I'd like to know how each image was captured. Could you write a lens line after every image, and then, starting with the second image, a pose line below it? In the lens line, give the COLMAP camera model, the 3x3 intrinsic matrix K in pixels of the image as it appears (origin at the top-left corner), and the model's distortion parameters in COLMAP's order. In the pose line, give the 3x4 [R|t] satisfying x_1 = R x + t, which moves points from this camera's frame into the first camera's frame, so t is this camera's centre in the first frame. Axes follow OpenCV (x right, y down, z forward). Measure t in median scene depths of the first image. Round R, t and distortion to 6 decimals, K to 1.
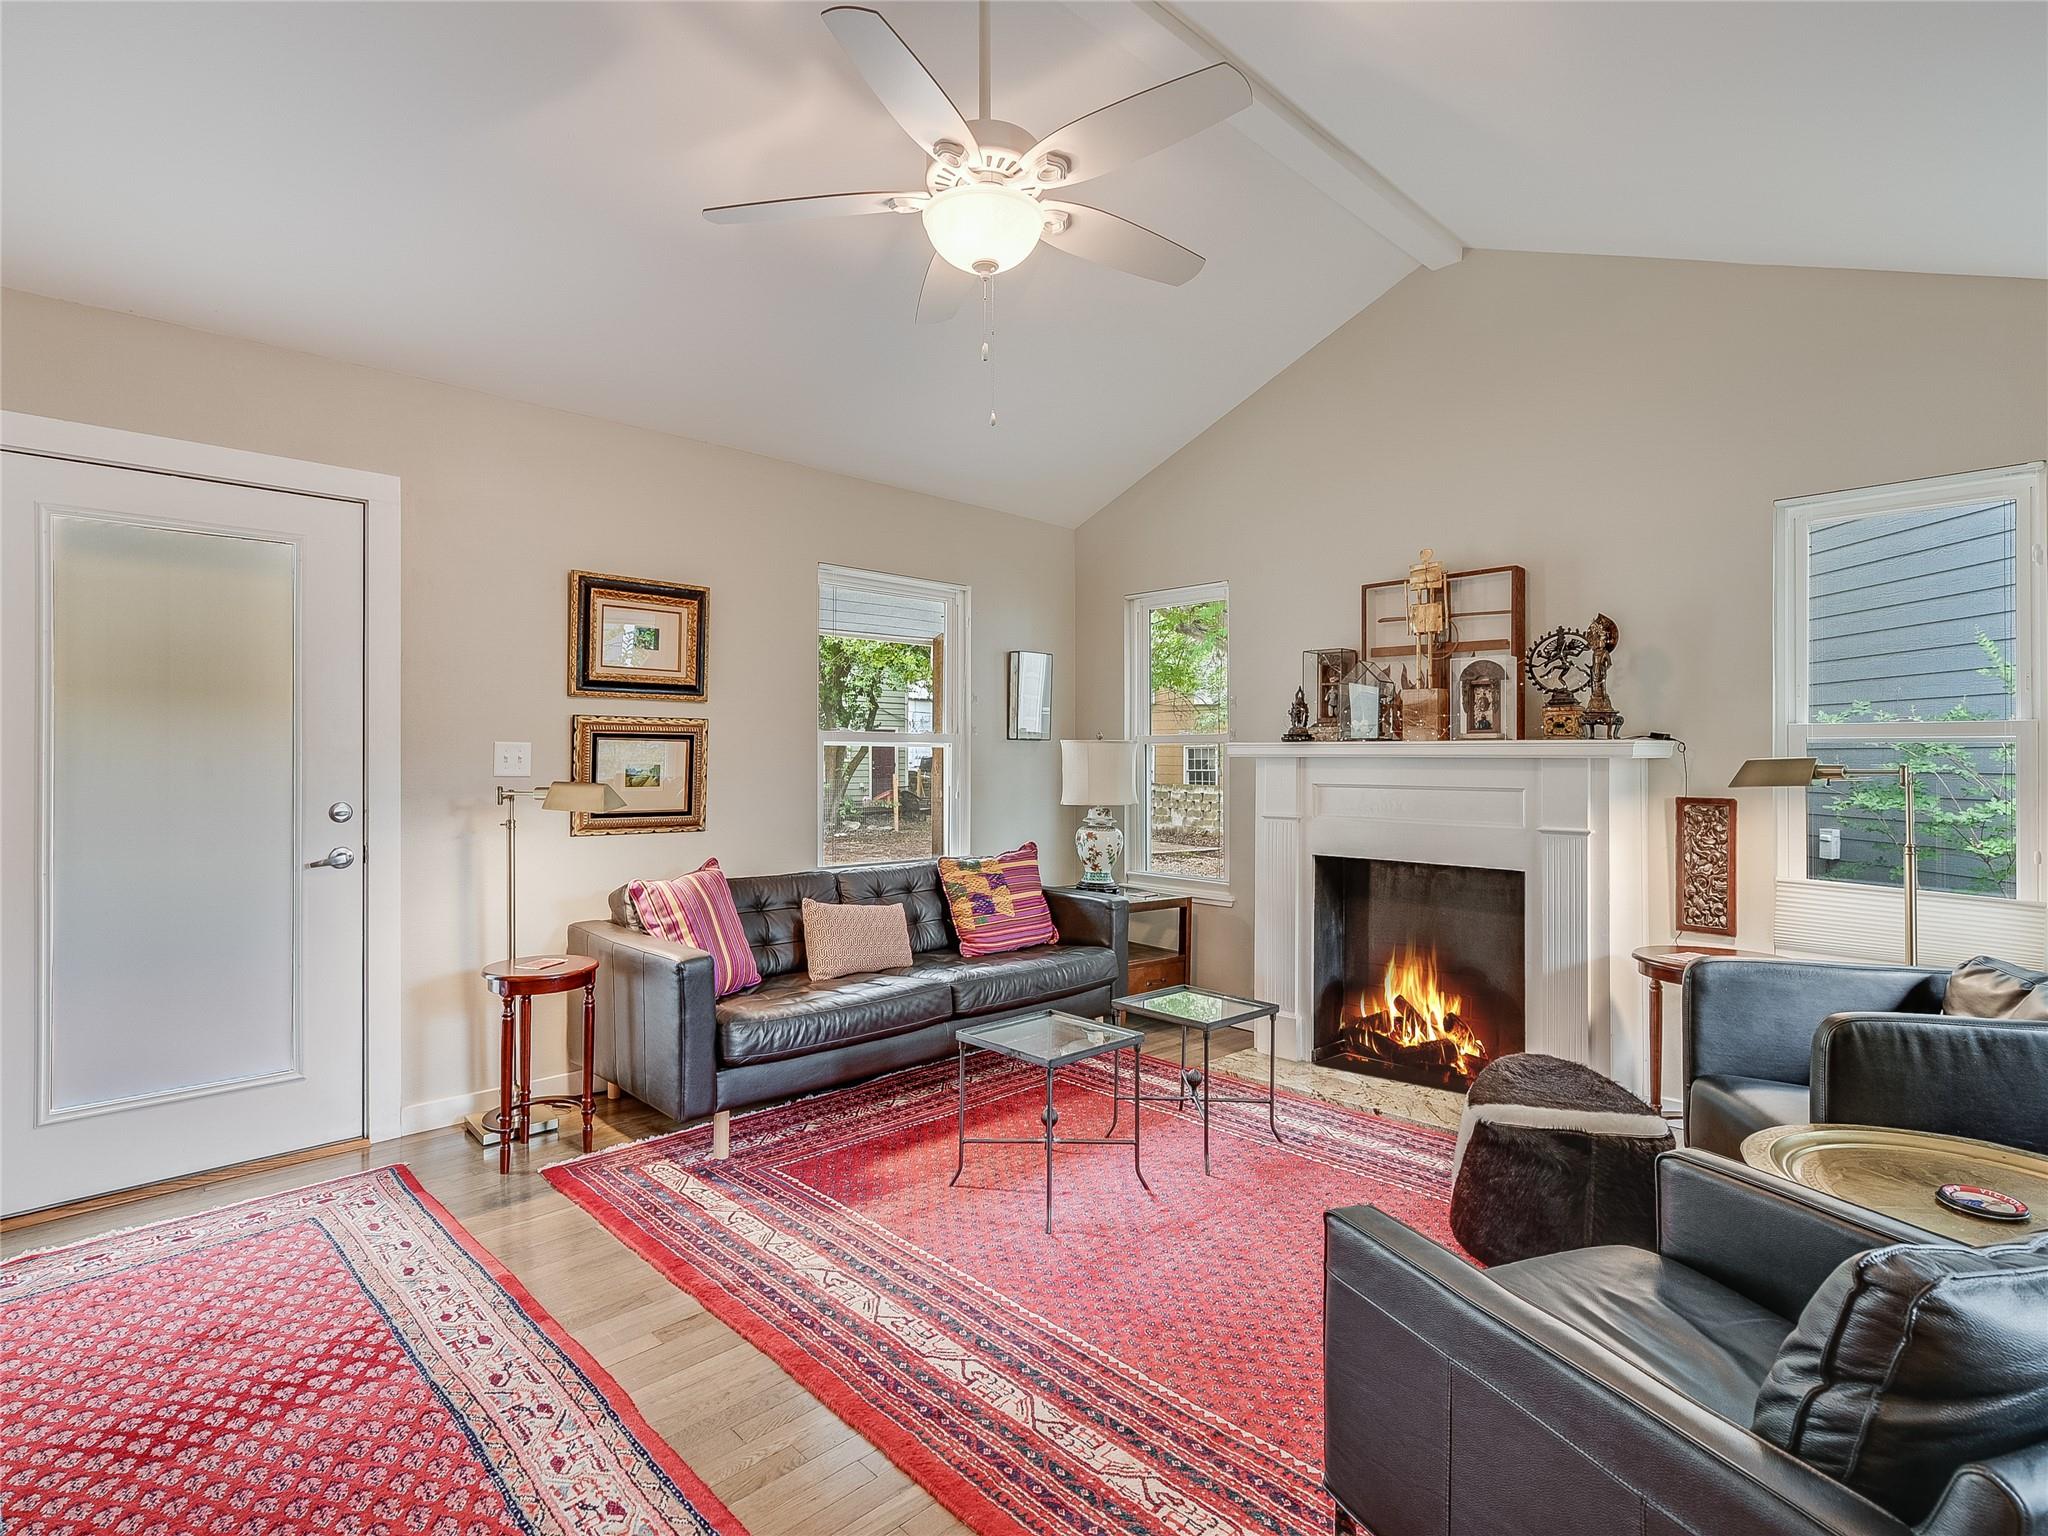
lens RADIAL K [[1043.0, 0, 1024.0], [0, 1043.0, 768.0], [0, 0, 1]] dist [0.020970, 0.000642]
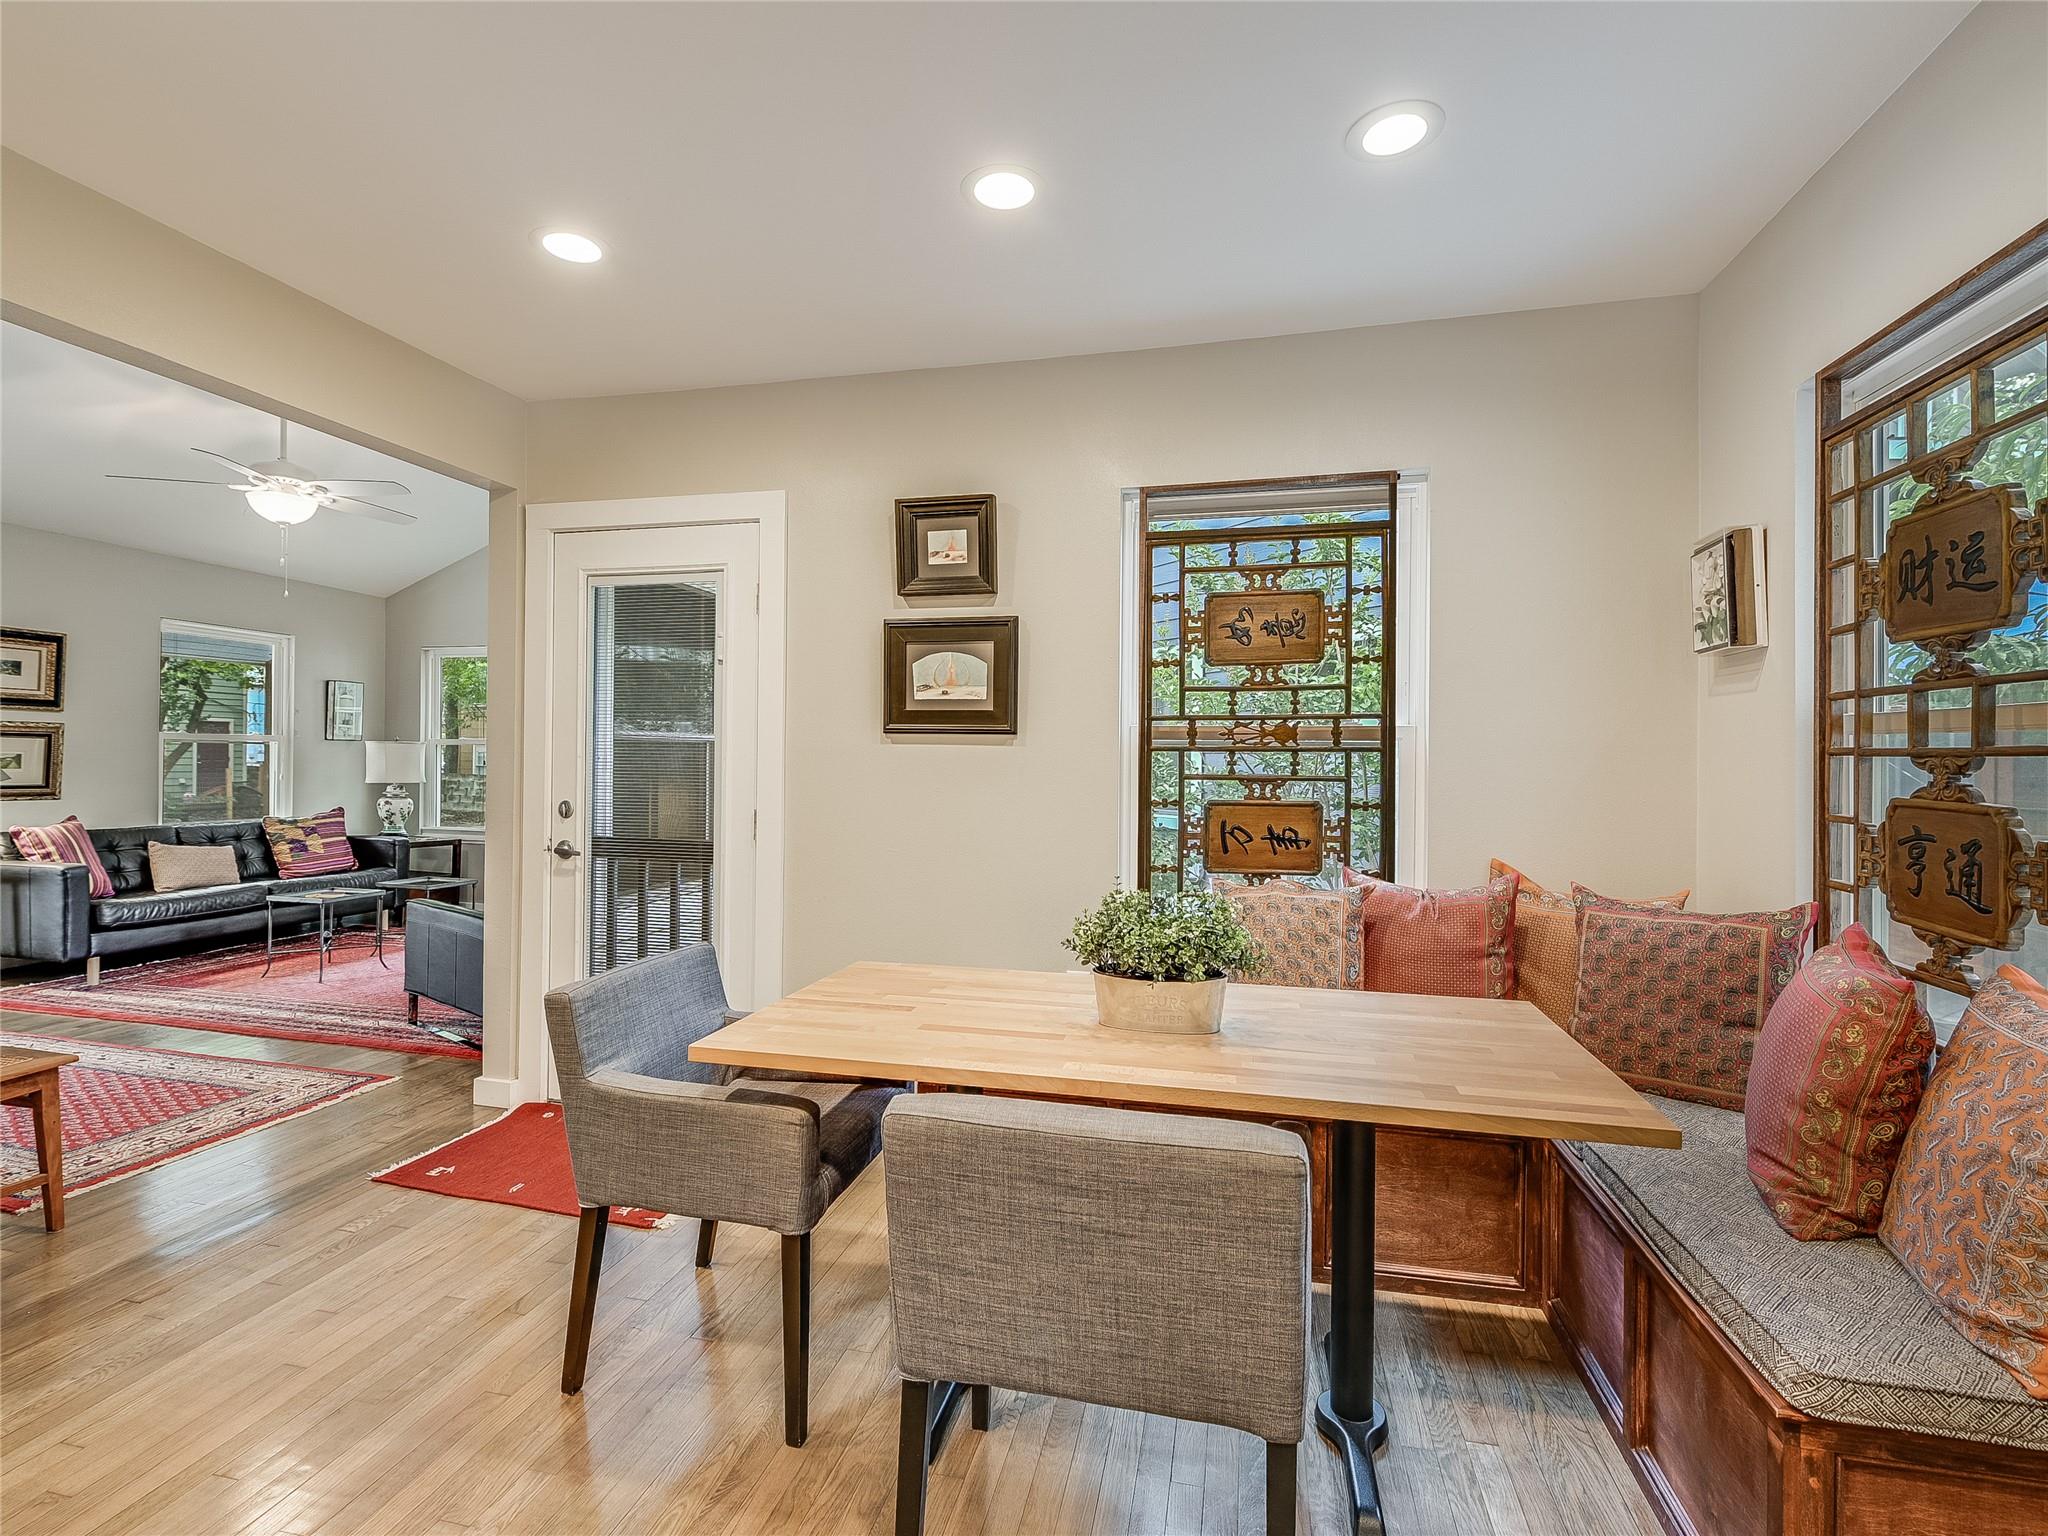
lens RADIAL K [[965.1, 0, 1020.1], [0, 965.1, 759.1], [0, 0, 1]] dist [-0.001016, -0.000571]
pose [[0.845405, 0.006941, 0.534081, 0.112174], [-0.002829, 0.999960, -0.008519, 0.011684], [-0.534118, 0.005691, 0.845391, -0.876007]]
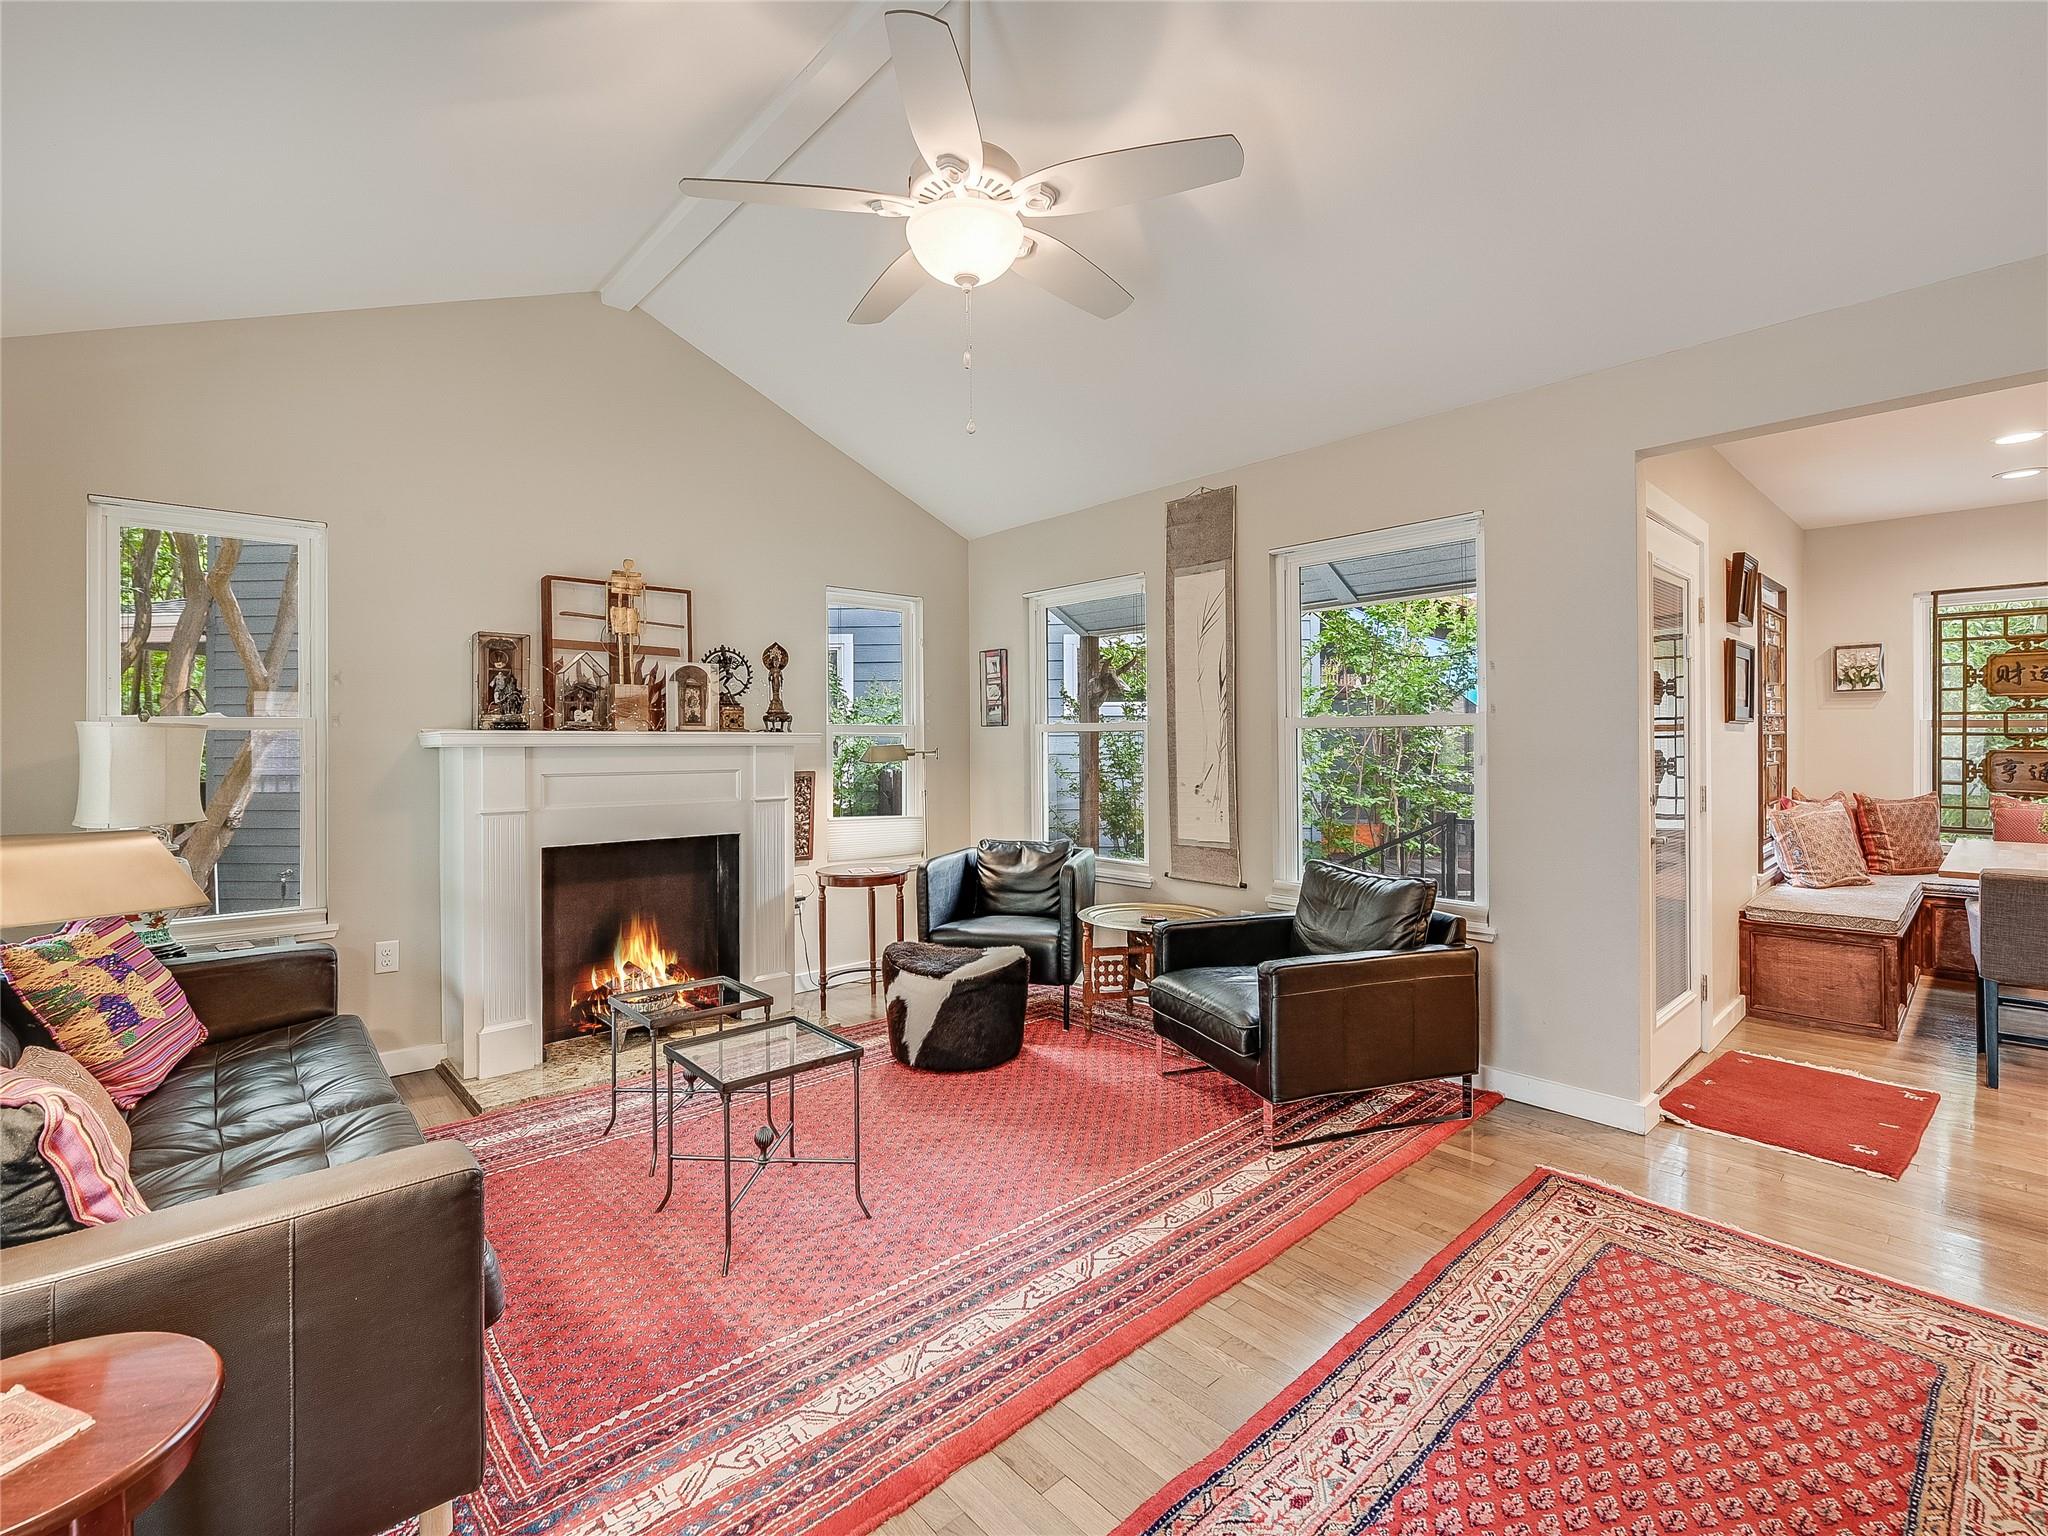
lens RADIAL K [[894.4, 0, 1016.2], [0, 894.4, 756.1], [0, 0, 1]] dist [-0.012765, 0.000090]
pose [[0.046228, -0.021189, 0.998706, -0.546607], [0.016586, 0.999653, 0.020441, -0.011339], [-0.998793, 0.015620, 0.046564, 0.537449]]
